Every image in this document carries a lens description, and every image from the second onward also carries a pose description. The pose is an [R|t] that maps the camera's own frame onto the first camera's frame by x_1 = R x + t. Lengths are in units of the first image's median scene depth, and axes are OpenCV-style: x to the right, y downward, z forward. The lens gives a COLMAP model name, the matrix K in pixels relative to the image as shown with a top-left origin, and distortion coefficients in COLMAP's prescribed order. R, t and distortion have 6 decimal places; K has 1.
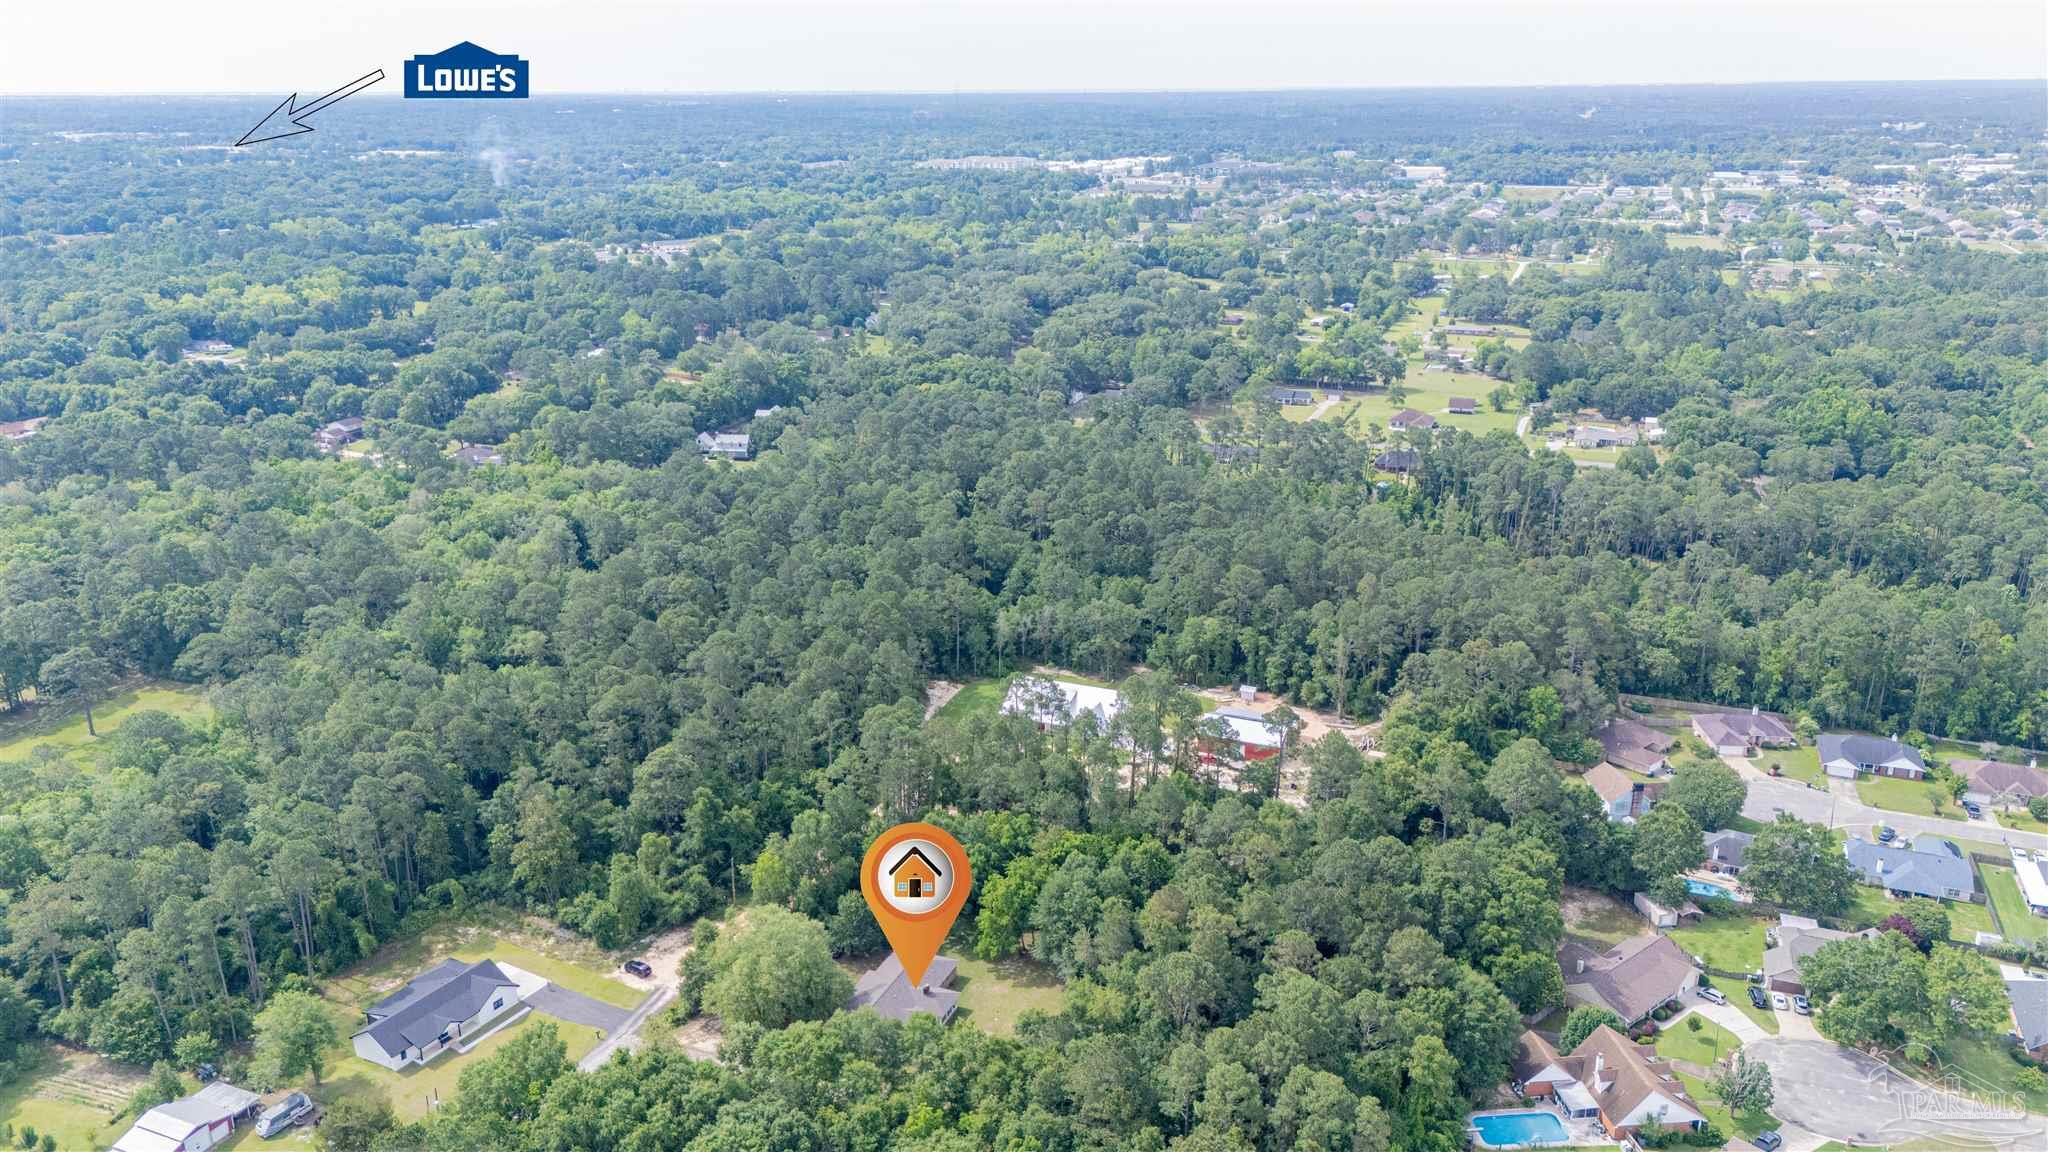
lens RADIAL K [[1515.9, 0, 1028.5], [0, 1515.9, 570.6], [0, 0, 1]] dist [0.070910, -0.062402]
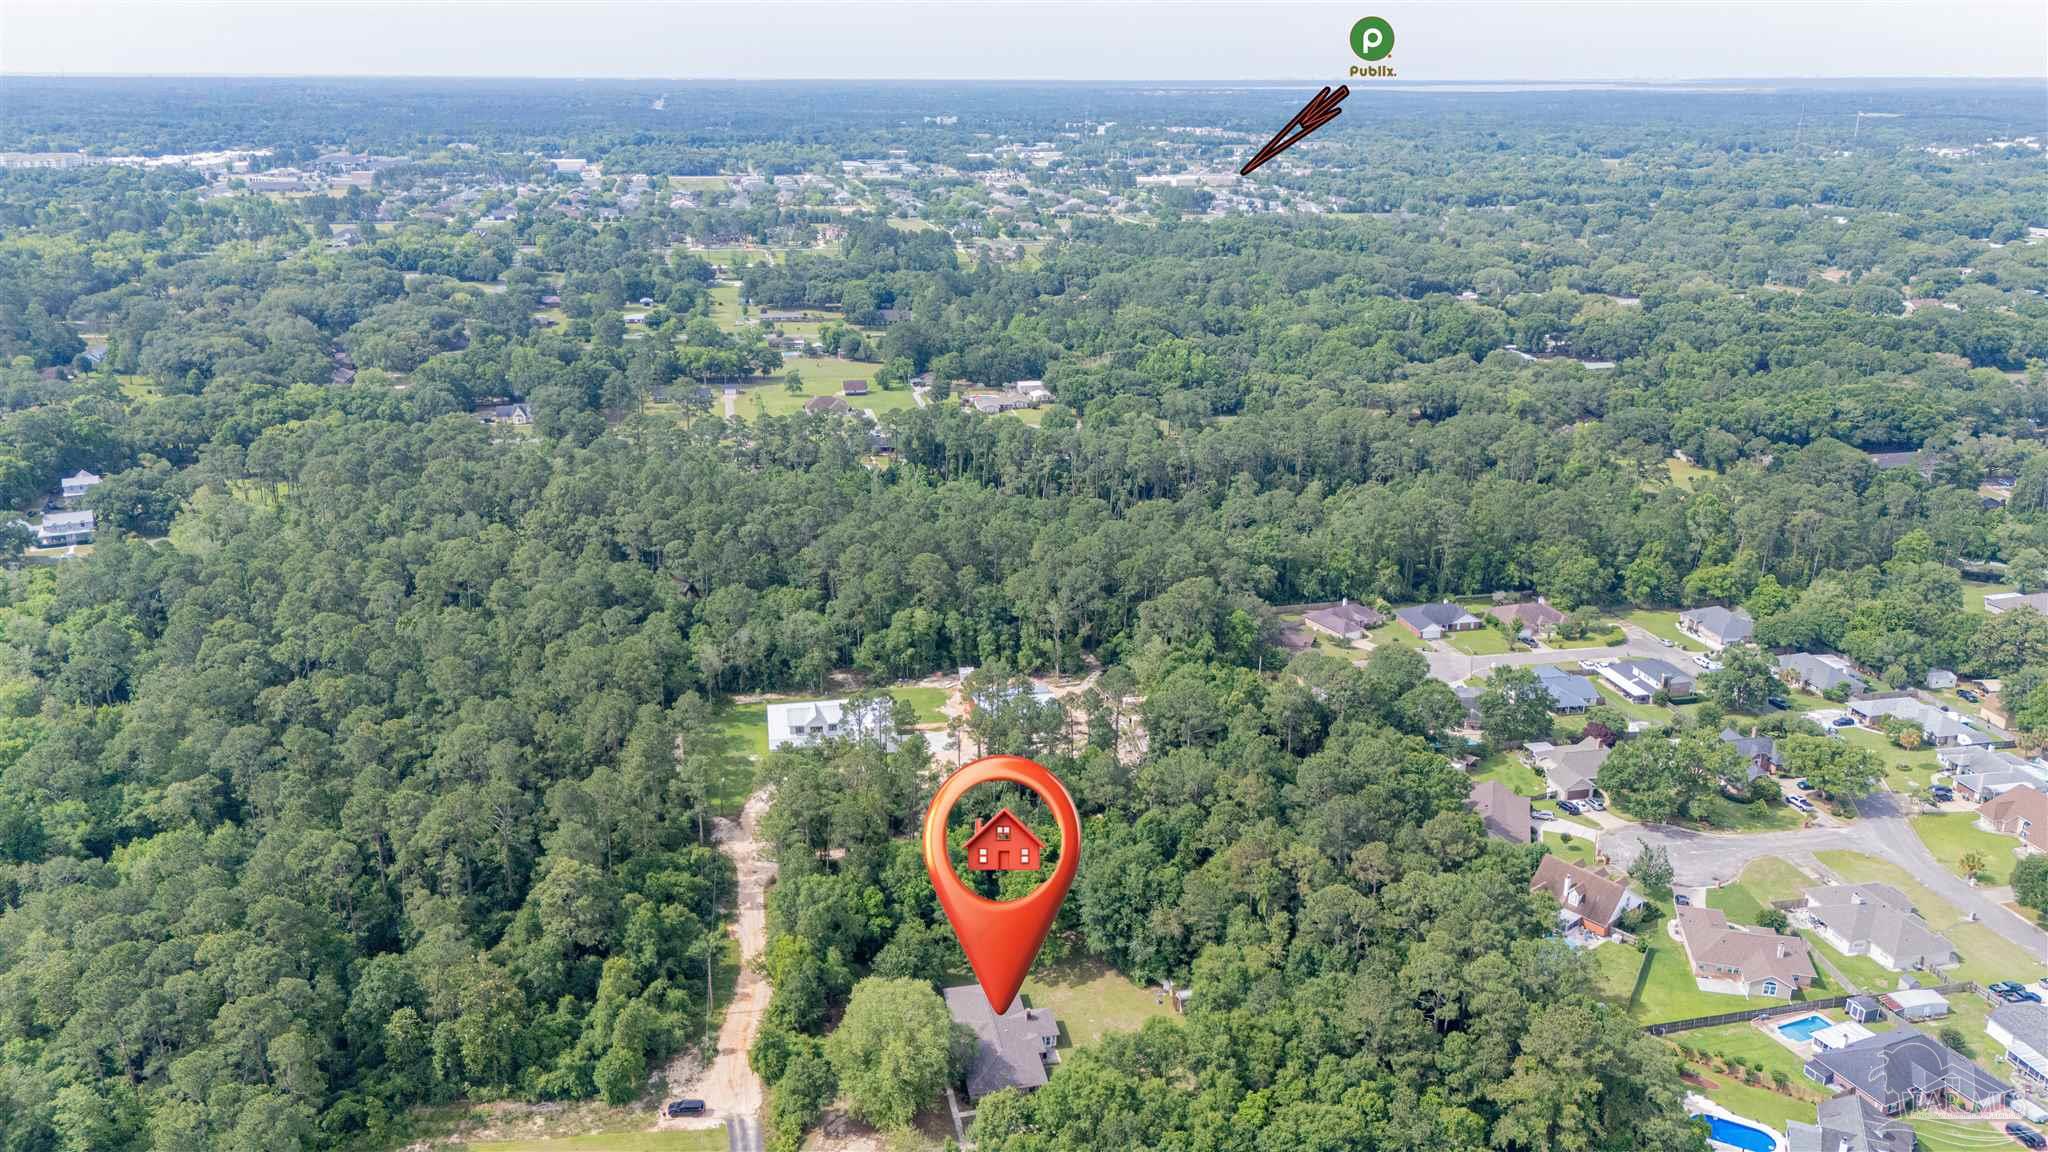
lens RADIAL K [[1515.9, 0, 1028.9], [0, 1515.9, 582.5], [0, 0, 1]] dist [0.070910, -0.062402]
pose [[0.827383, -0.169890, 0.535327, -0.362395], [0.163460, 0.984731, 0.059873, -0.035385], [-0.537326, 0.037966, 0.842520, 0.117677]]
